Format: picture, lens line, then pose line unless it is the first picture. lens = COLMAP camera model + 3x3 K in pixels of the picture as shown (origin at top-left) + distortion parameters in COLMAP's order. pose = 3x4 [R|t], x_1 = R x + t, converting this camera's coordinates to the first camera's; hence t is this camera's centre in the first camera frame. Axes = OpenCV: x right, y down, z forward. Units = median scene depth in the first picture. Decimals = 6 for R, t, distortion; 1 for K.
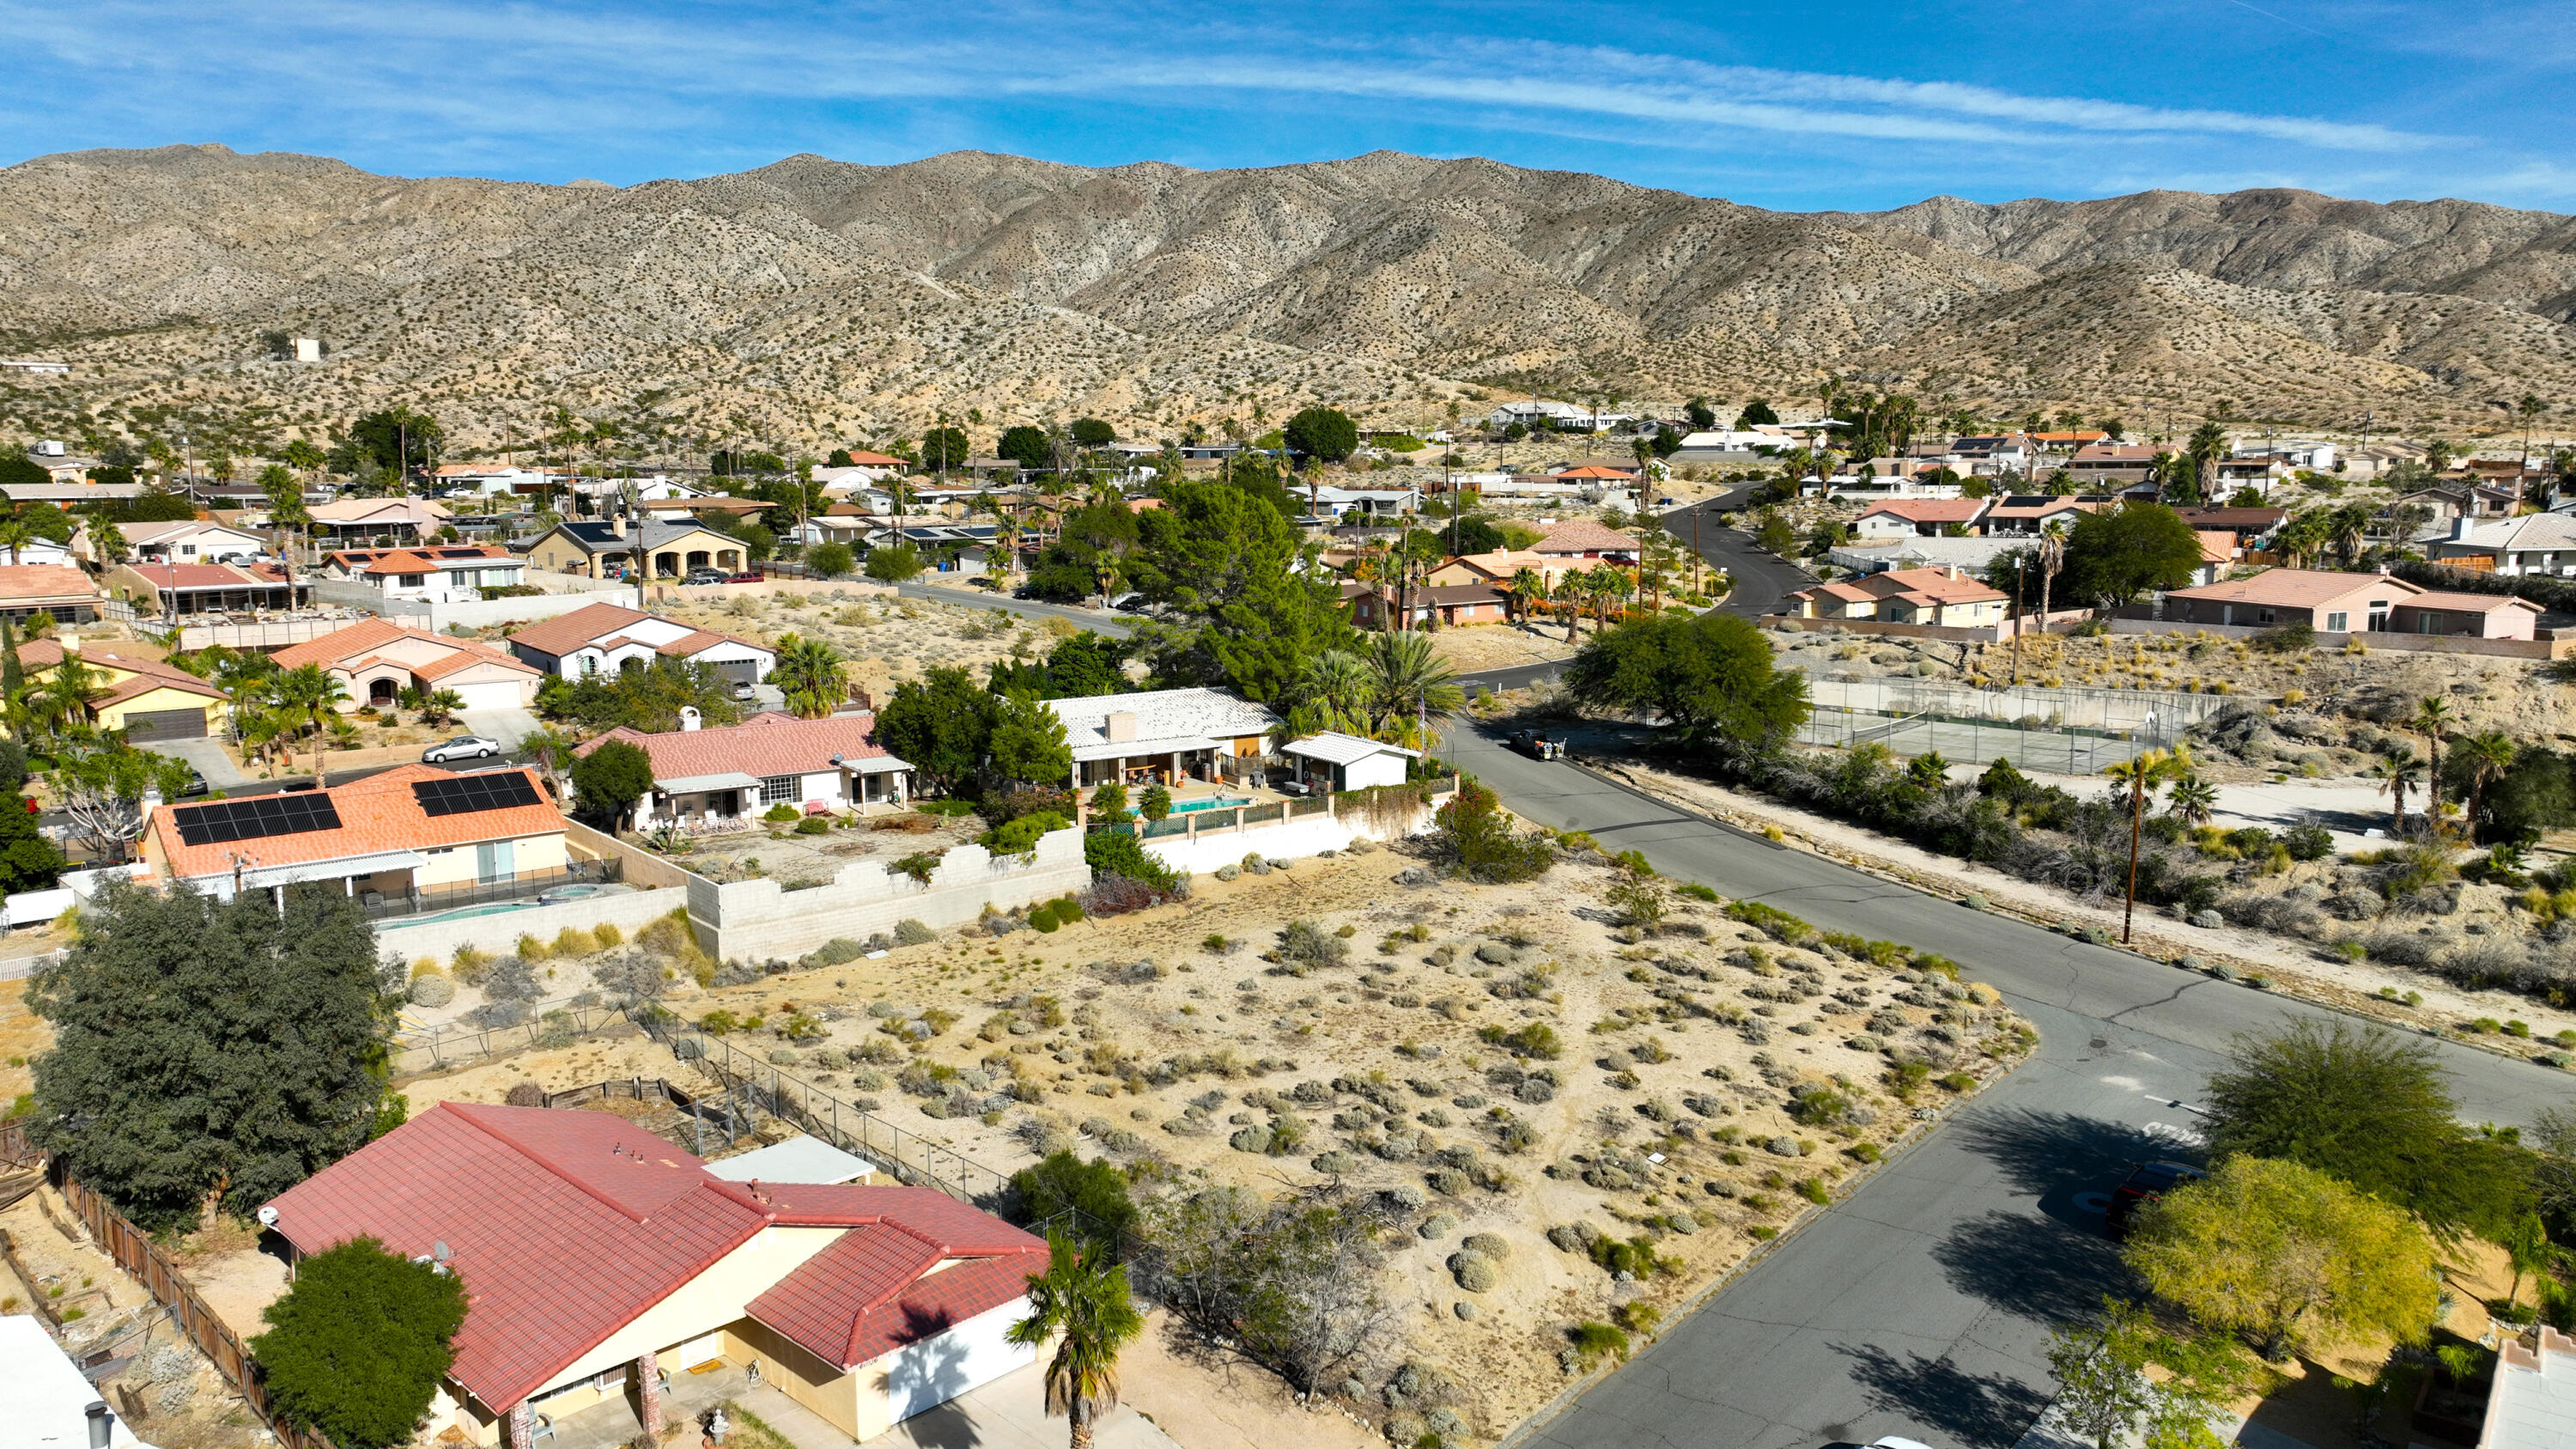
lens RADIAL K [[1830.5, 0, 1288.0], [0, 1830.5, 724.5], [0, 0, 1]] dist [0.001450, 0.010145]
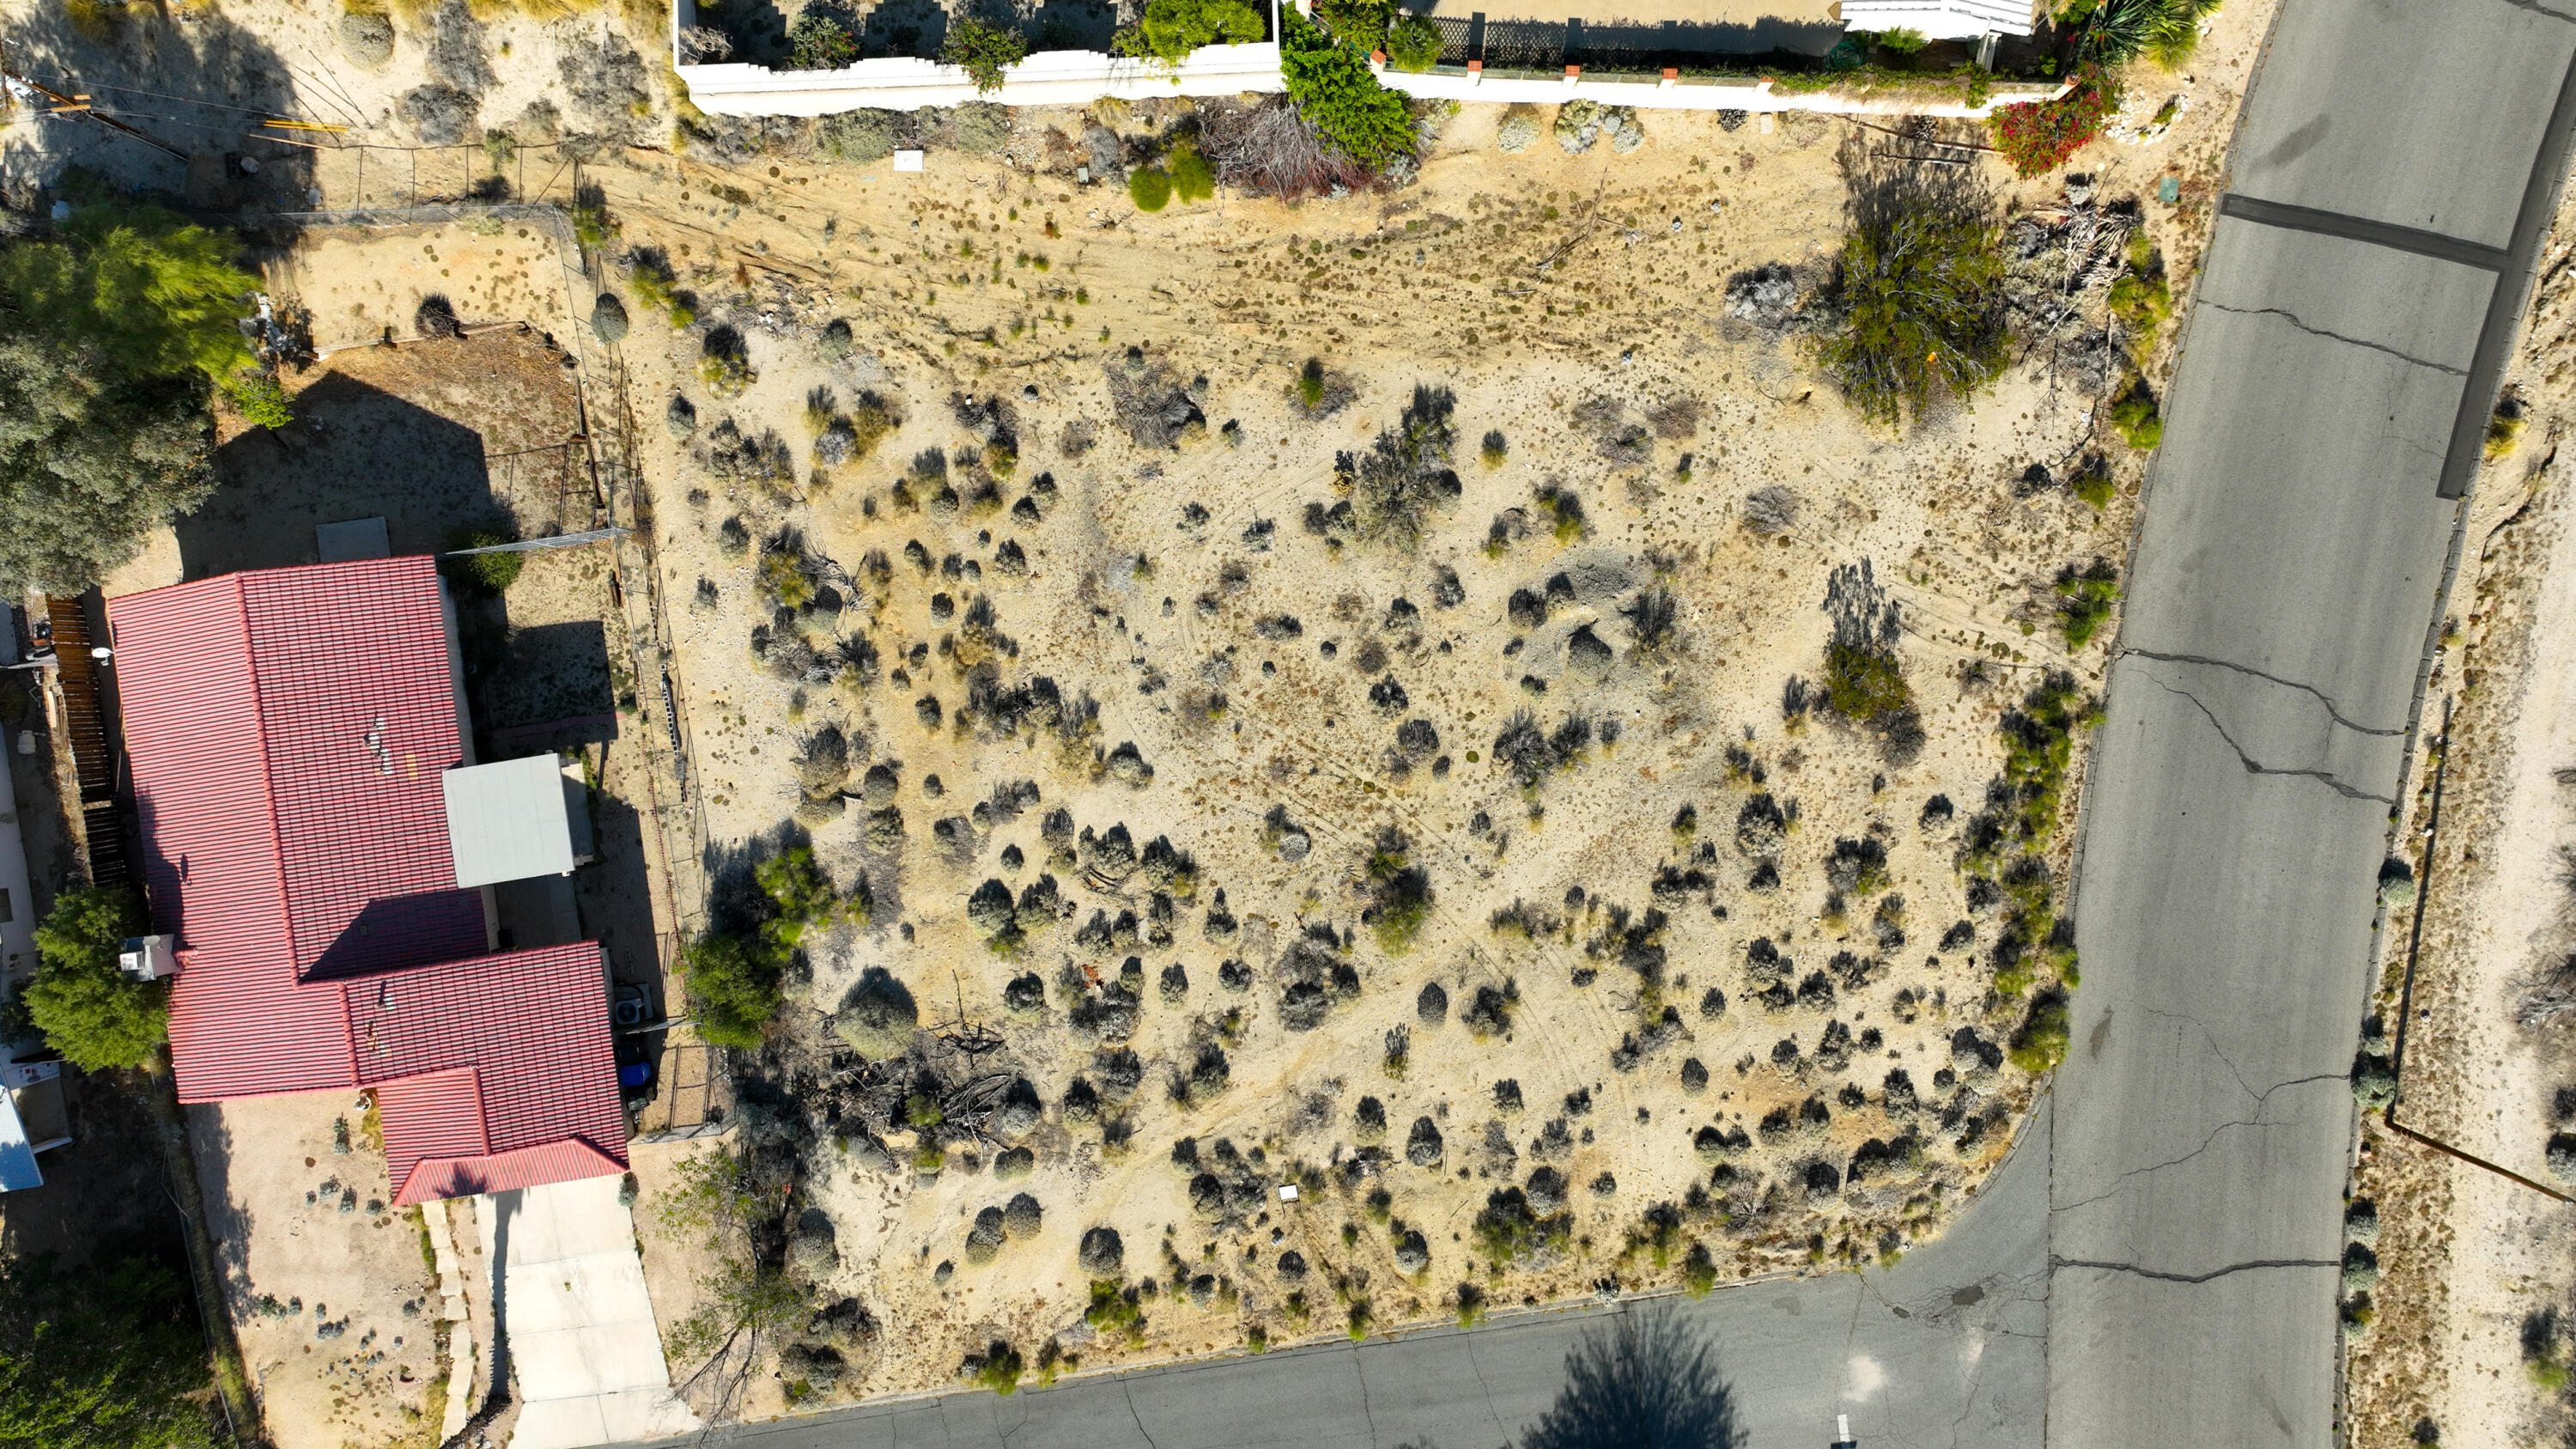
lens RADIAL K [[1921.6, 0, 1288.0], [0, 1921.6, 724.5], [0, 0, 1]] dist [0.003974, 0.002298]
pose [[0.789649, 0.613556, -0.001931, 0.022941], [-0.072565, 0.096515, 0.992683, -0.397666], [0.609253, -0.783730, 0.120736, 0.518922]]
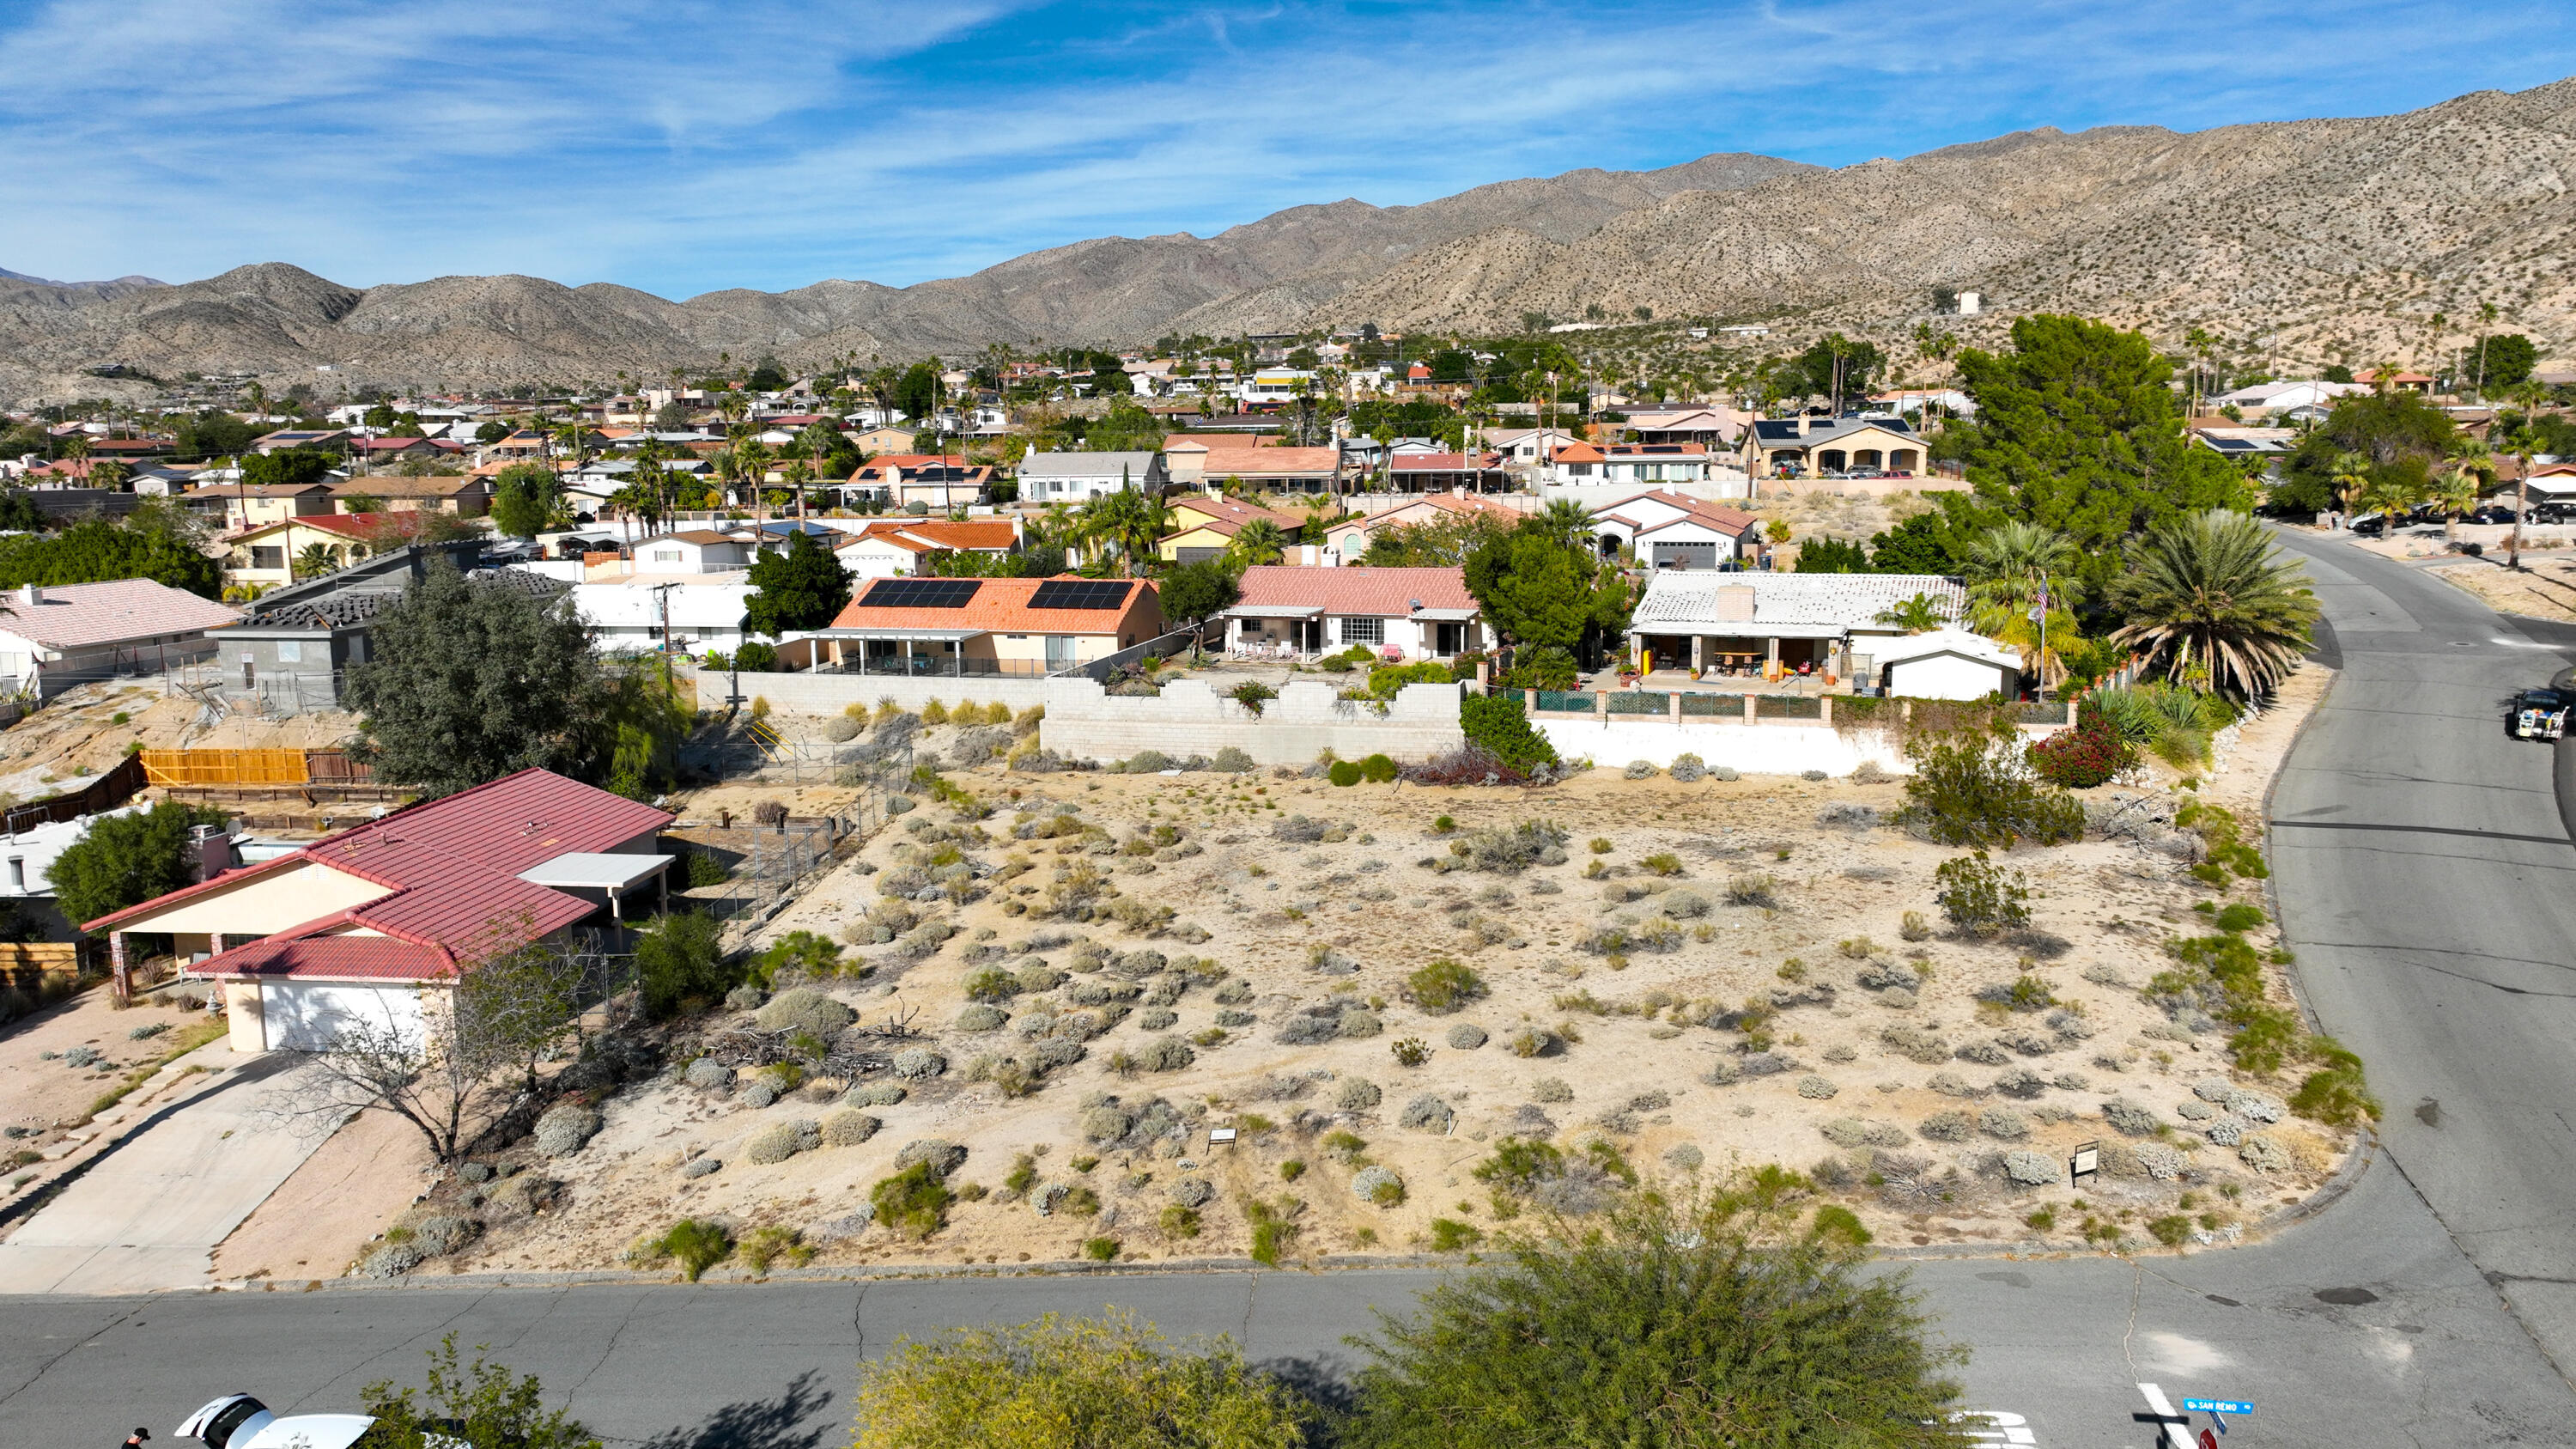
lens RADIAL K [[1805.2, 0, 1288.0], [0, 1805.2, 724.5], [0, 0, 1]] dist [0.010049, 0.004741]
pose [[0.611256, 0.124415, -0.781592, 0.353134], [-0.108618, 0.991409, 0.072868, 0.015029], [0.783944, 0.040354, 0.619519, 0.285554]]
